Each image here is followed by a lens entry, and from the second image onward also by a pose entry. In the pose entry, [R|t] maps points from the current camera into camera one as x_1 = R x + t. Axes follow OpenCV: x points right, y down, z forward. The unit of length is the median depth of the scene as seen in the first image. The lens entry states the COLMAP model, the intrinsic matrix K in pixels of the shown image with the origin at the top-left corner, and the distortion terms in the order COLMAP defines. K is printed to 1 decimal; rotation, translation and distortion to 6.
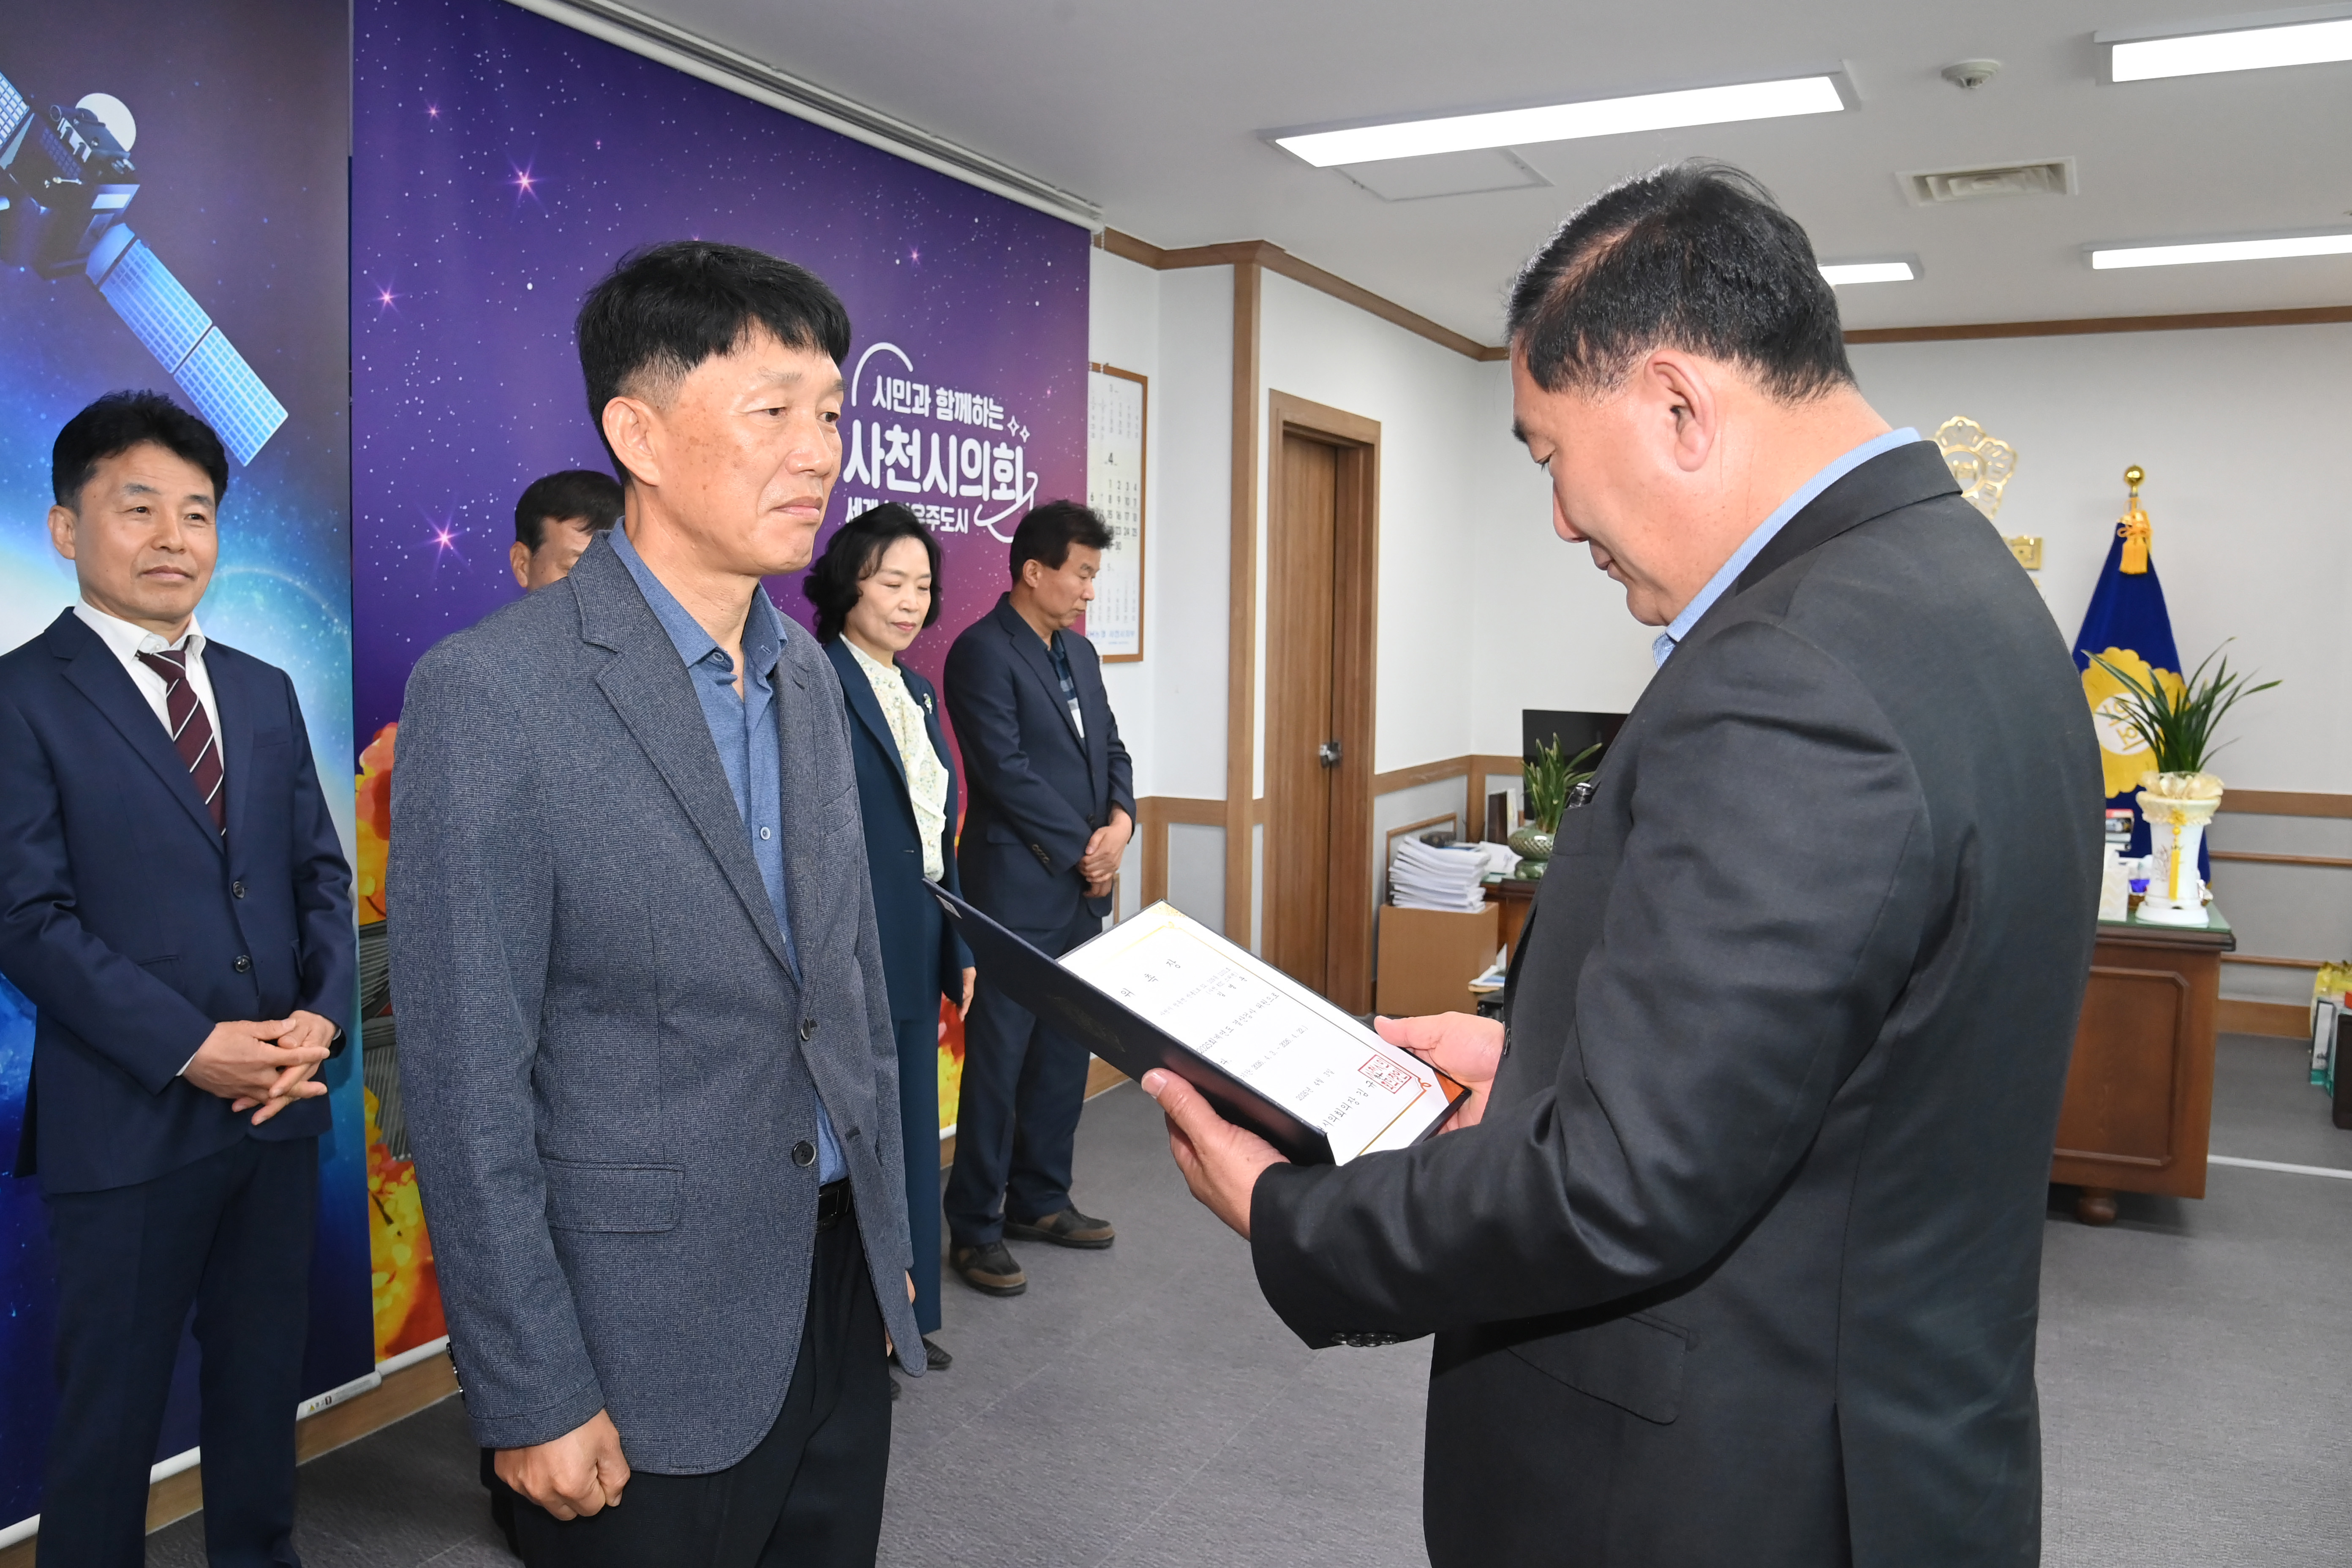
lens RADIAL K [[1819.4, 0, 1123.8], [0, 1819.4, 755.3], [0, 0, 1]] dist [-0.121642, 0.070740]
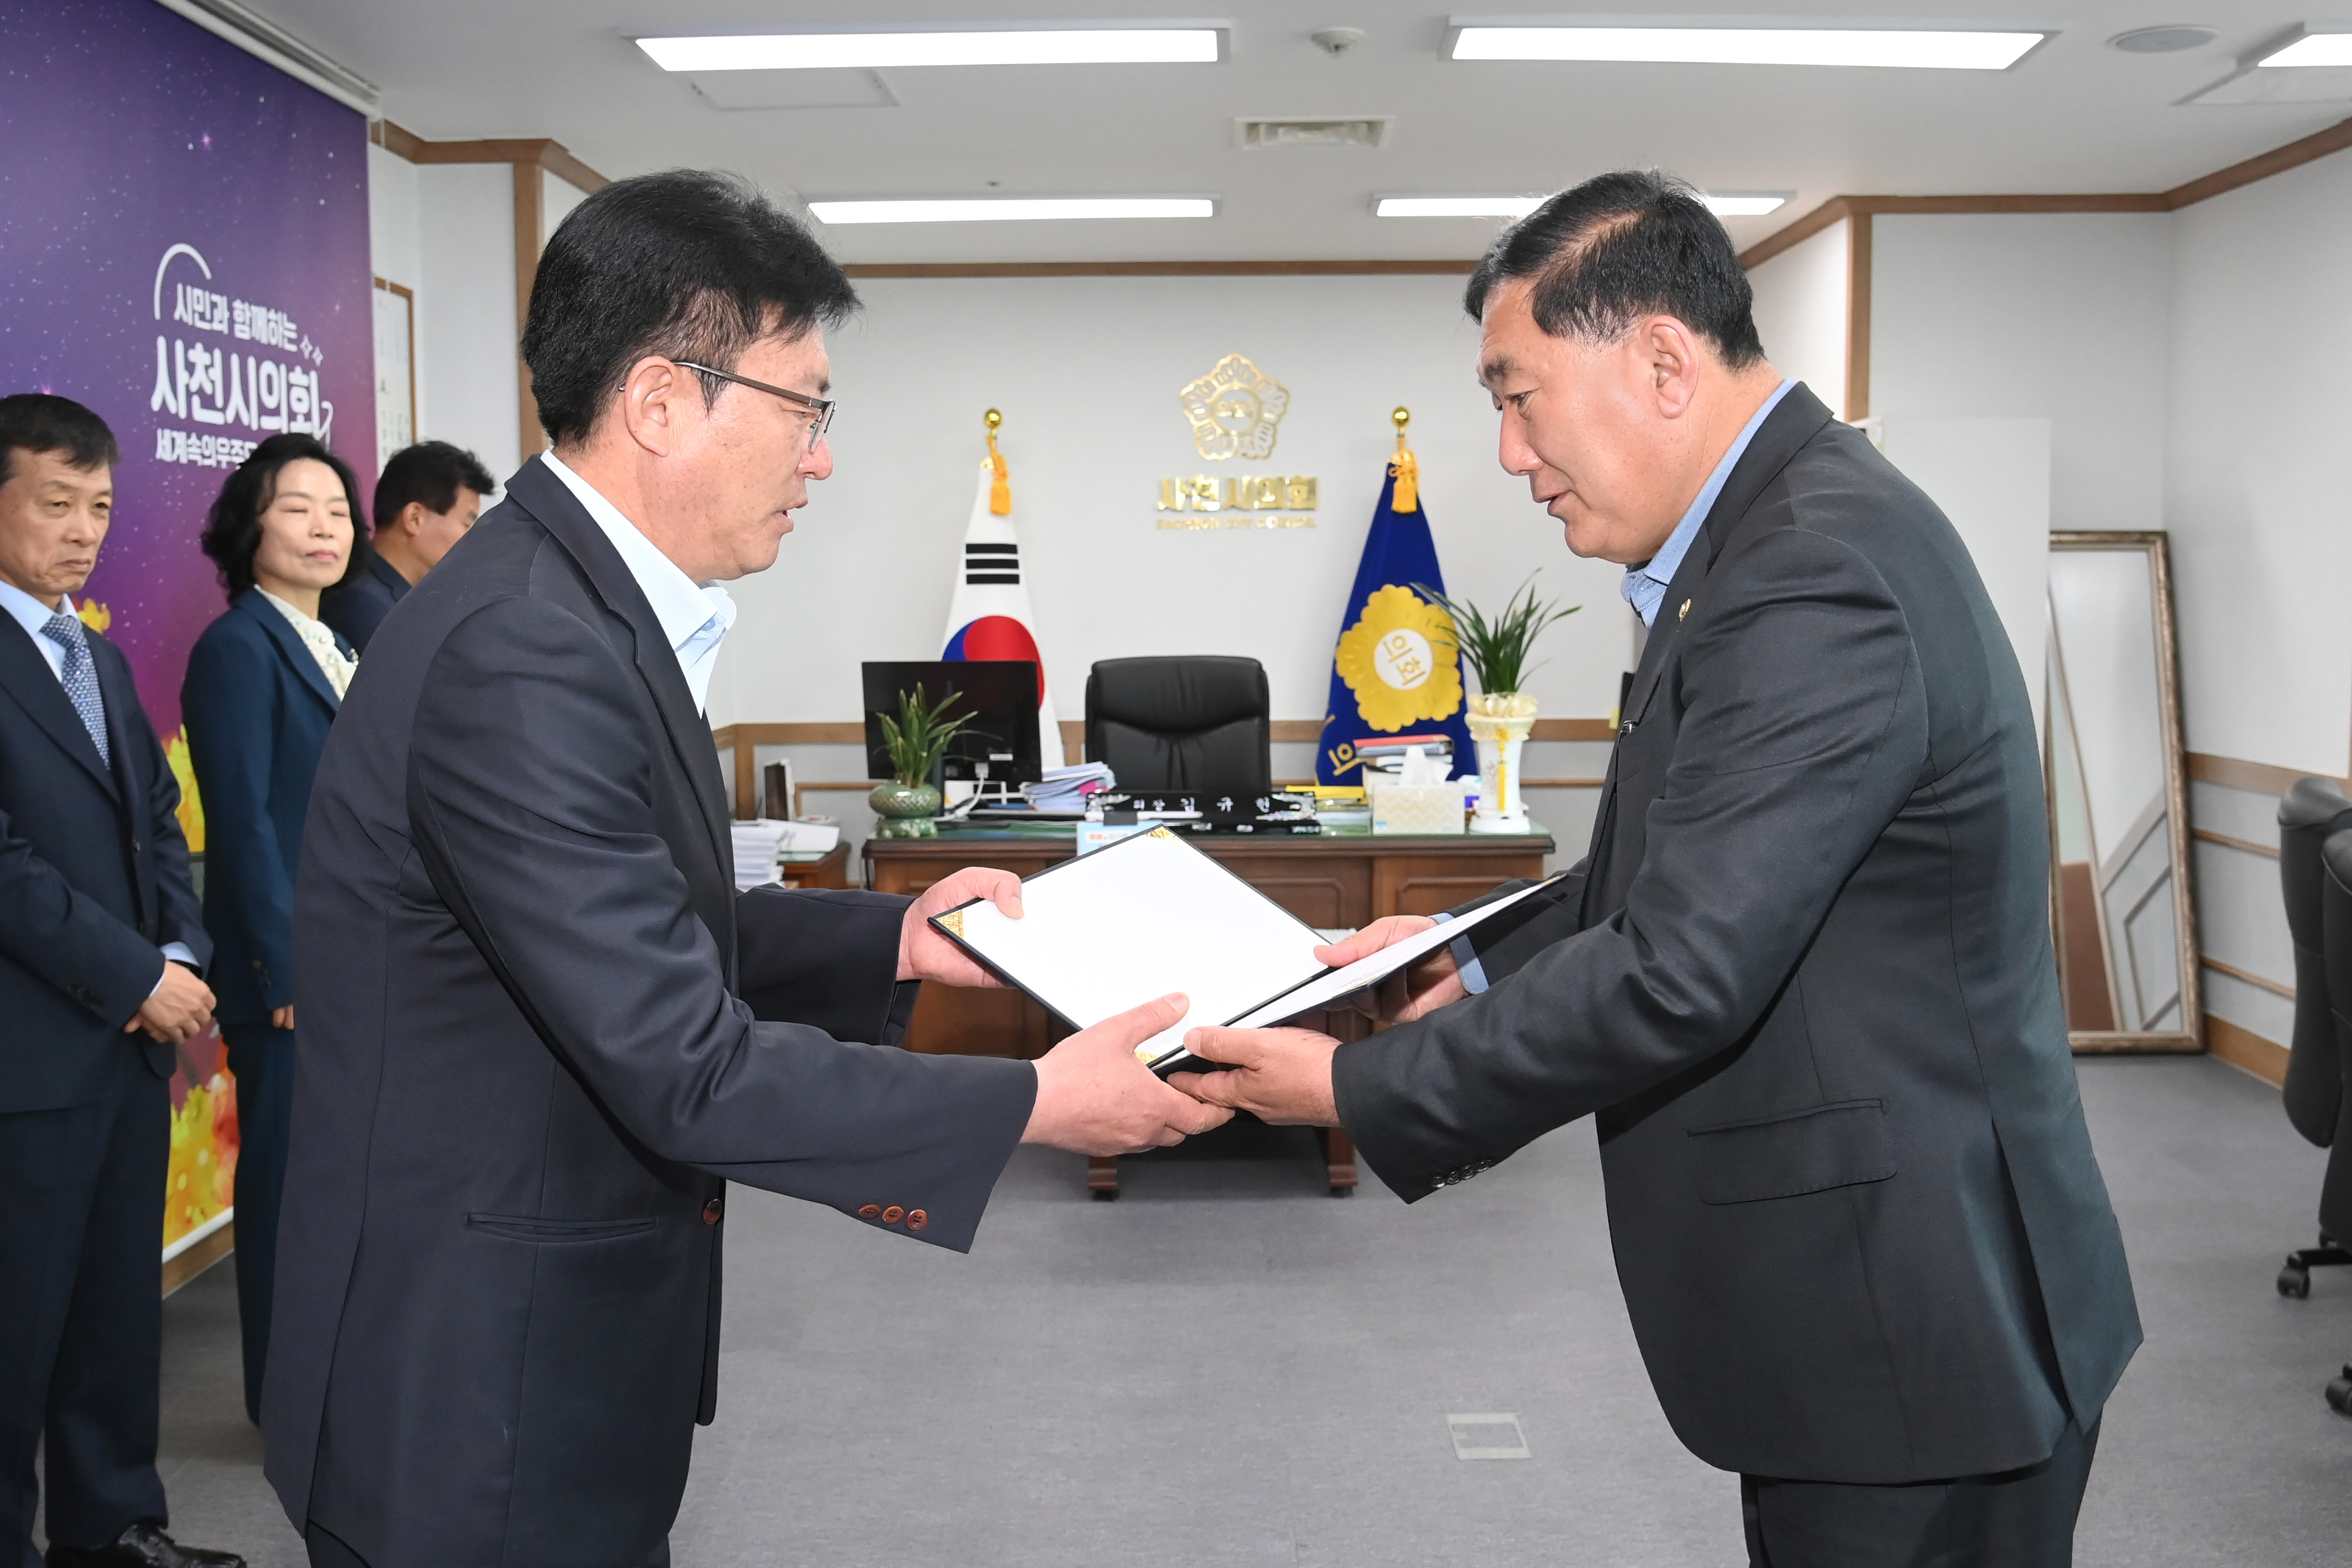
lens RADIAL K [[2180.6, 0, 1246.6], [0, 2180.6, 812.6], [0, 0, 1]] dist [-0.105642, 0.093072]
pose [[0.876015, -0.064739, 0.477919, -0.176464], [0.049354, 0.997781, 0.044694, 0.014434], [-0.479752, -0.015566, 0.877266, -0.102487]]
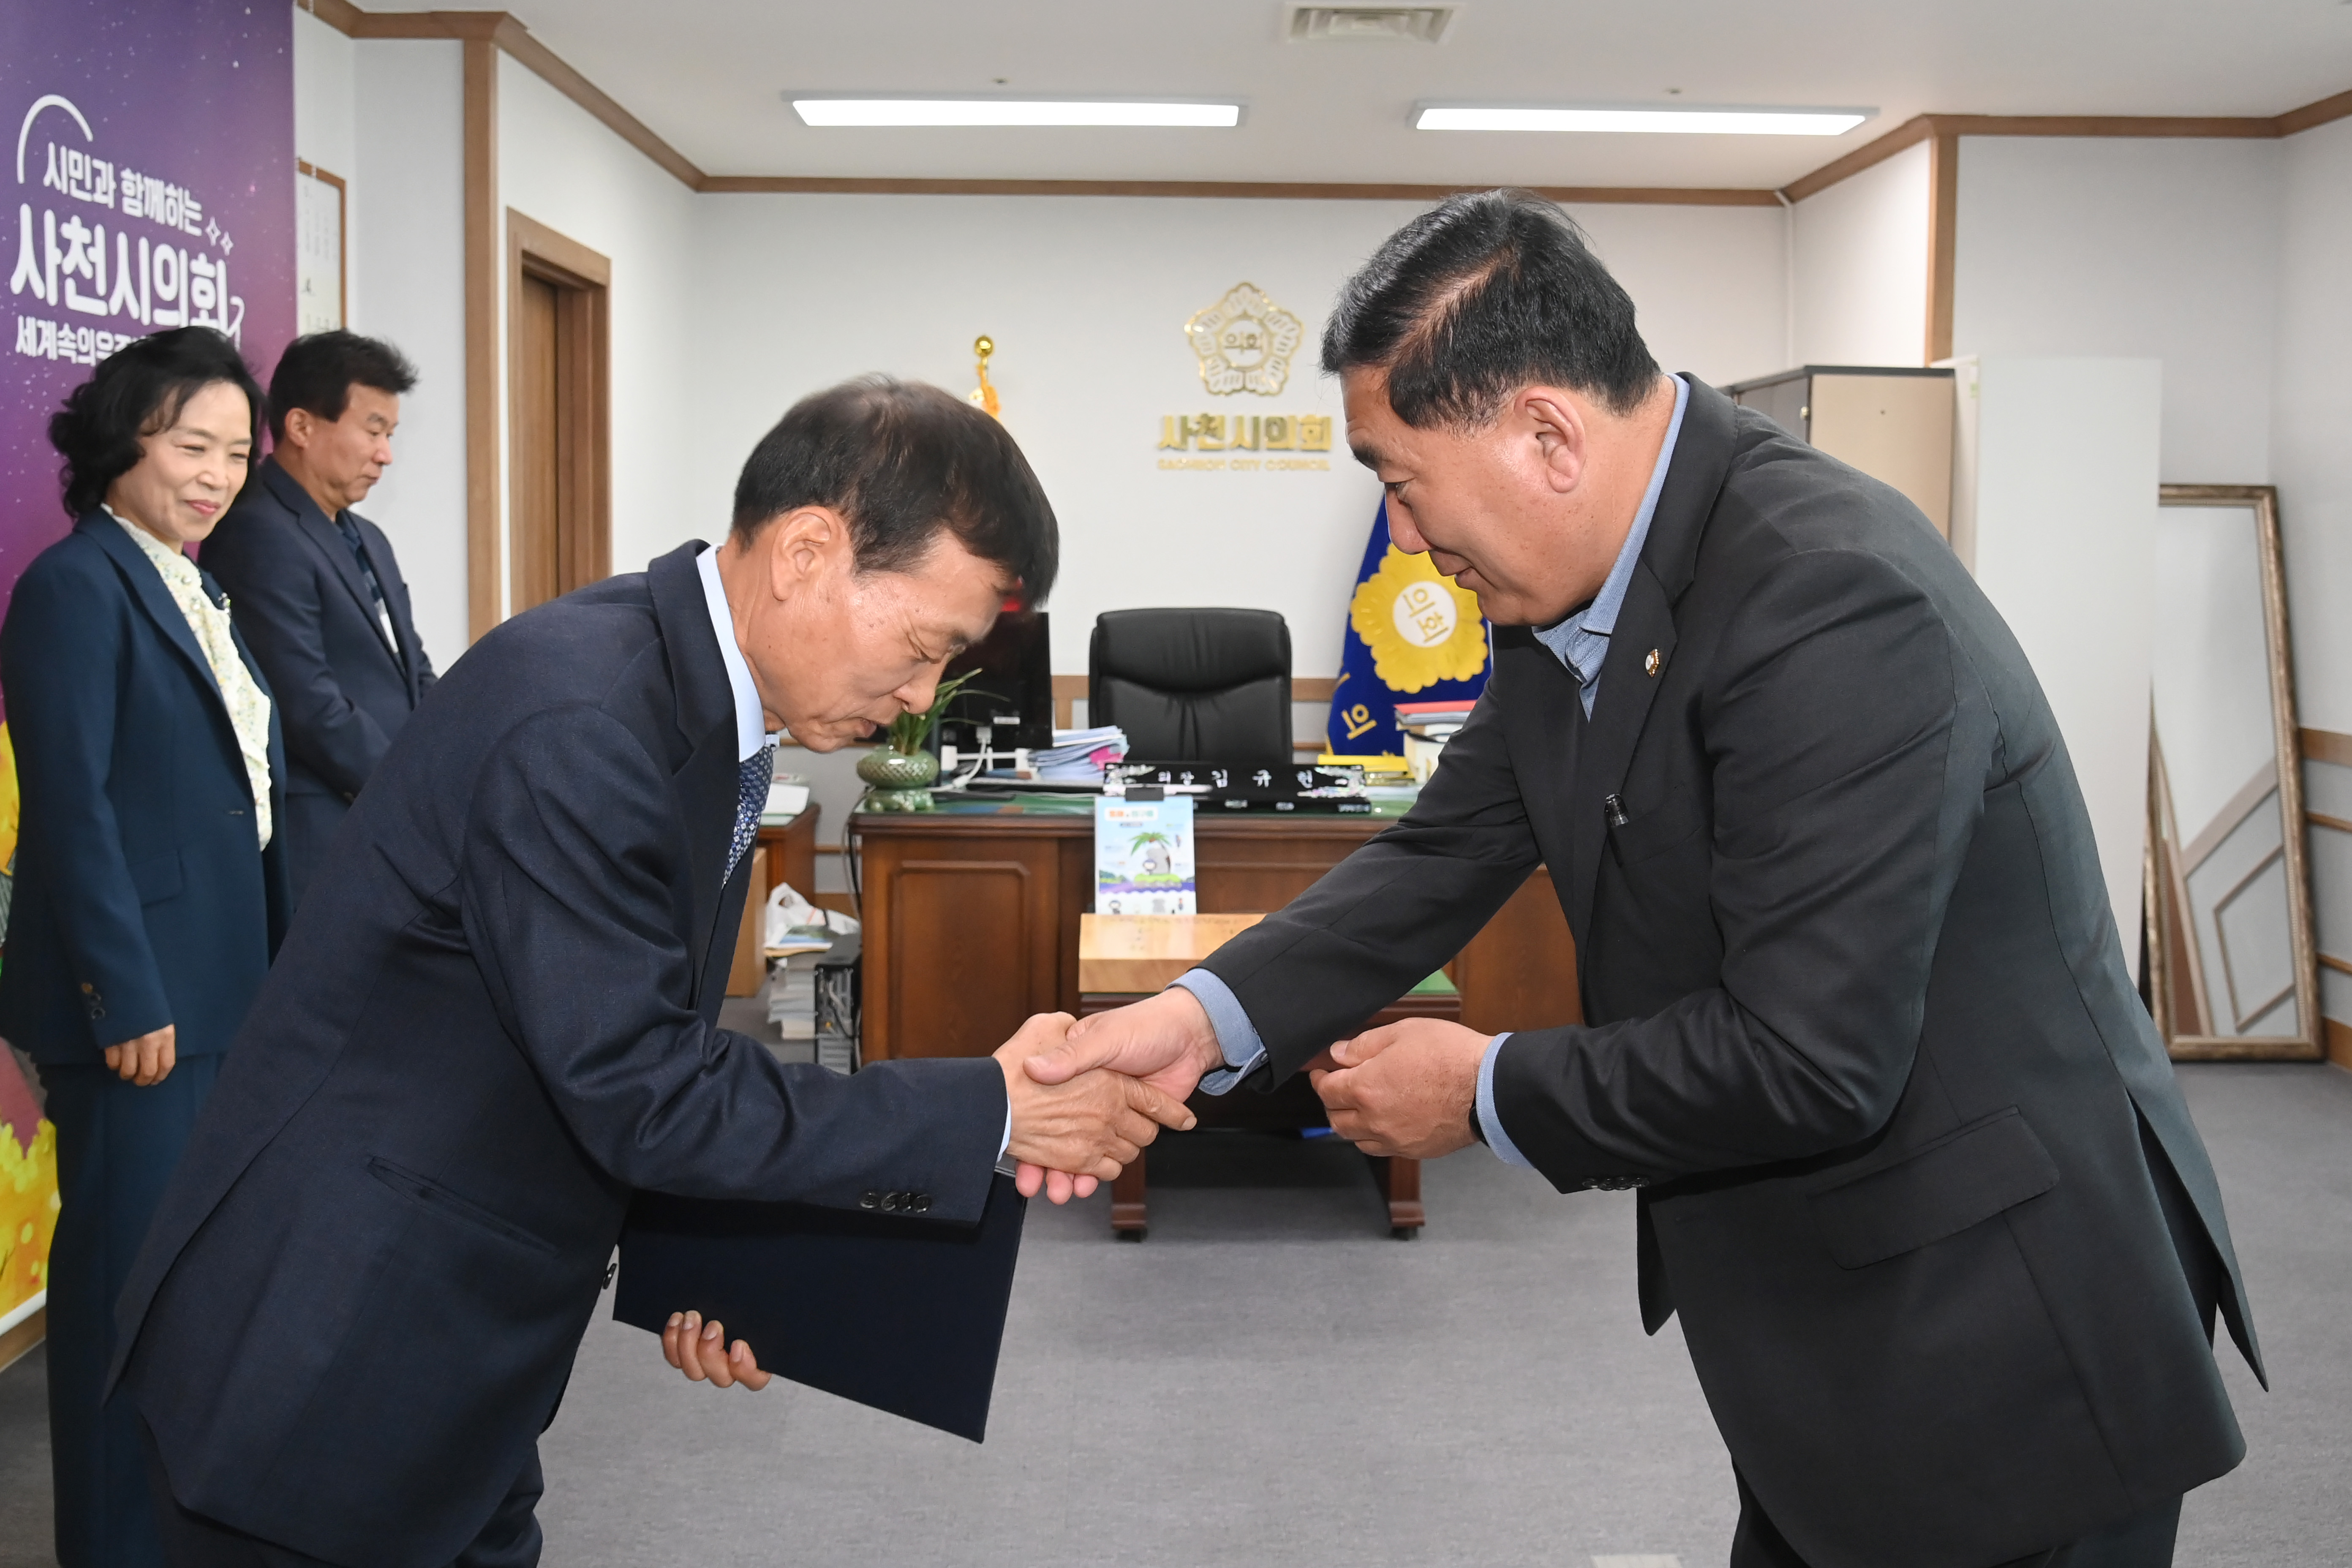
lens RADIAL K [[2143.3, 0, 1206.7], [0, 2143.3, 704.0], [0, 0, 1]] dist [-0.086532, 0.078370]
pose [[0.871345, -0.040490, 0.488998, -0.140986], [0.035112, 0.999180, 0.020169, 0.004630], [-0.489413, -0.000405, 0.872052, 0.073073]]
